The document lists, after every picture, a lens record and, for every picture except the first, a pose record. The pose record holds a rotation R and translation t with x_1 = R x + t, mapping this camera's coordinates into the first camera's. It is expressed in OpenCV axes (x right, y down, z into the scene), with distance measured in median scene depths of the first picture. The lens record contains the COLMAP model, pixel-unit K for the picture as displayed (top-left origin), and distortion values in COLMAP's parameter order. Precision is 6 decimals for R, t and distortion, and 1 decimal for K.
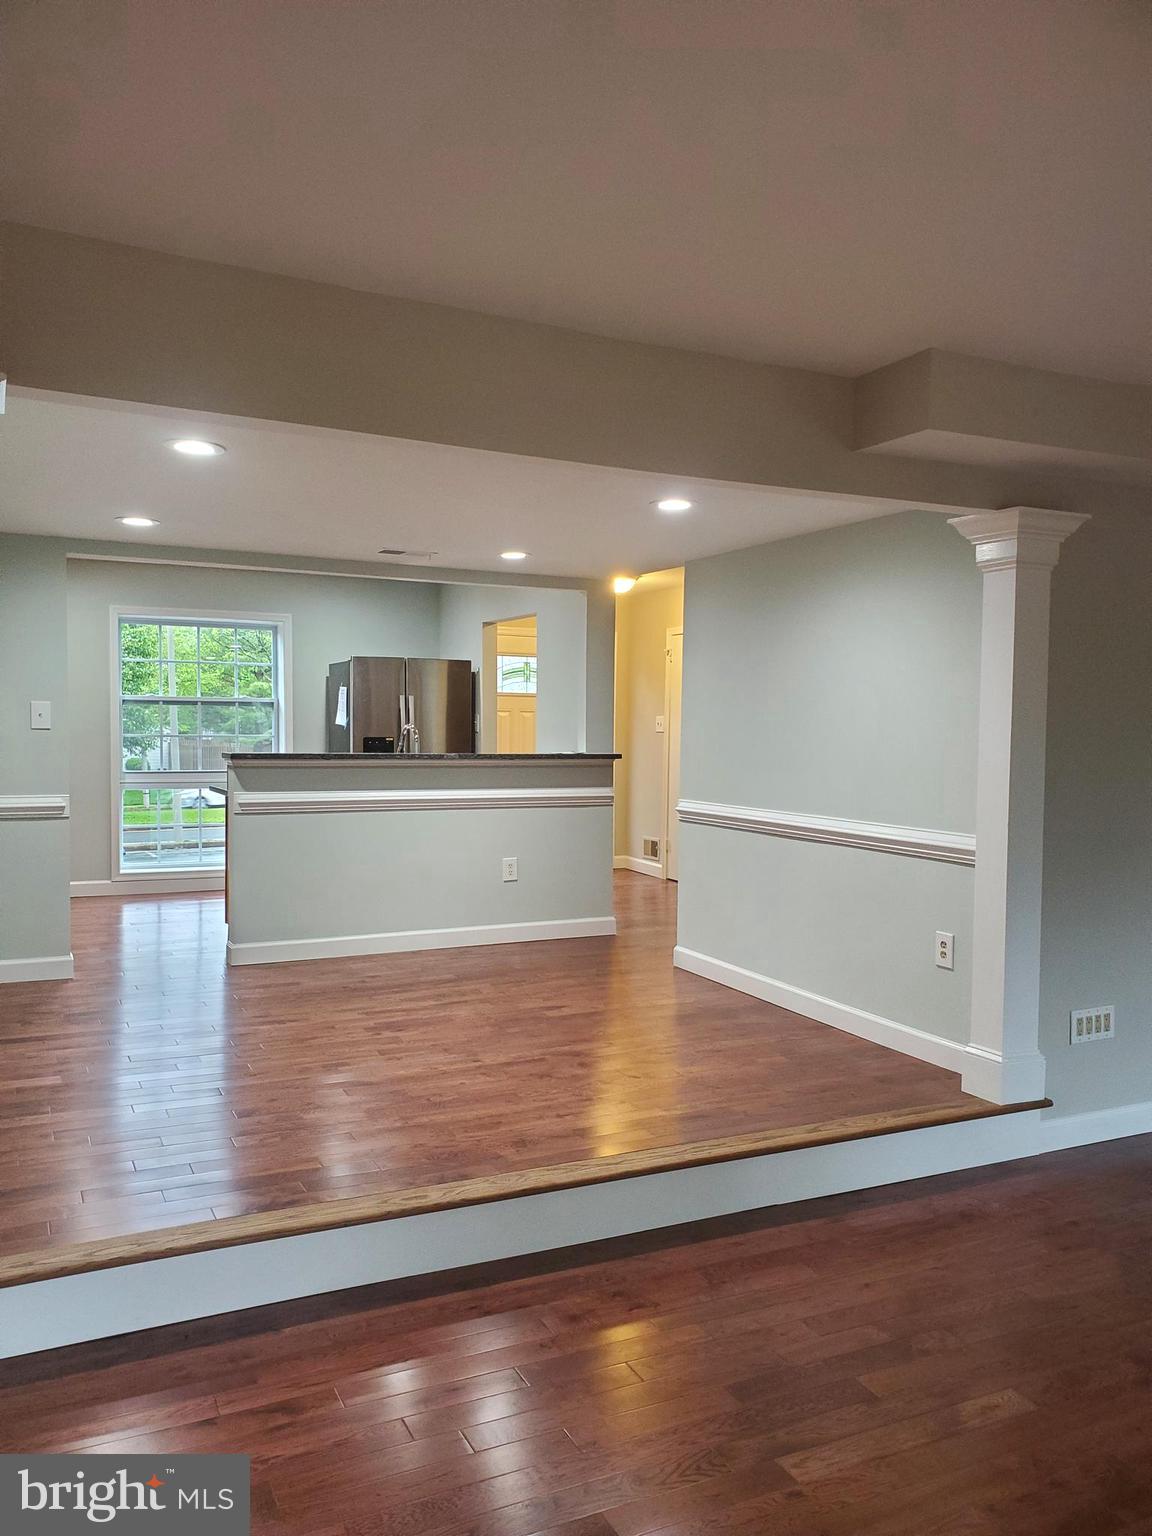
lens RADIAL K [[1182.6, 0, 578.0], [0, 1182.6, 792.3], [0, 0, 1]] dist [0.019226, 0.011562]
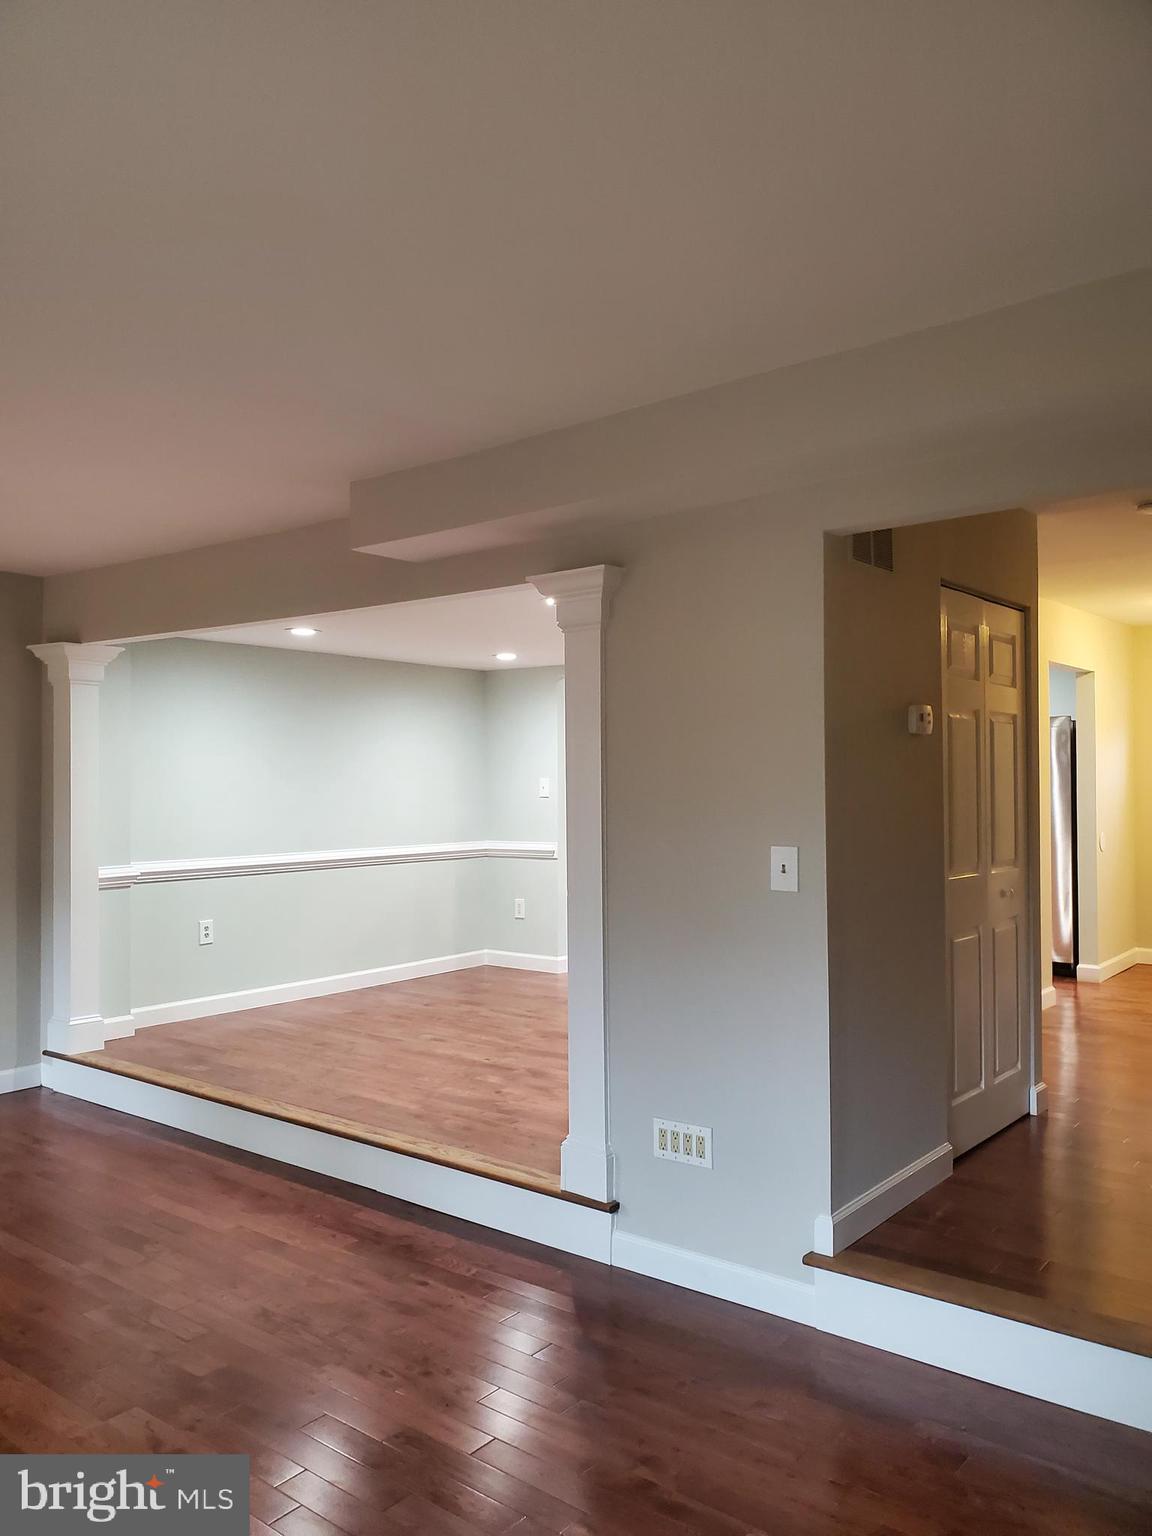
lens RADIAL K [[1203.9, 0, 578.1], [0, 1203.9, 776.4], [0, 0, 1]] dist [0.012972, -0.009176]
pose [[0.427168, -0.017534, -0.904002, 1.194491], [-0.041524, 0.998377, -0.038986, -0.029402], [0.903218, 0.054192, 0.425747, 0.557864]]
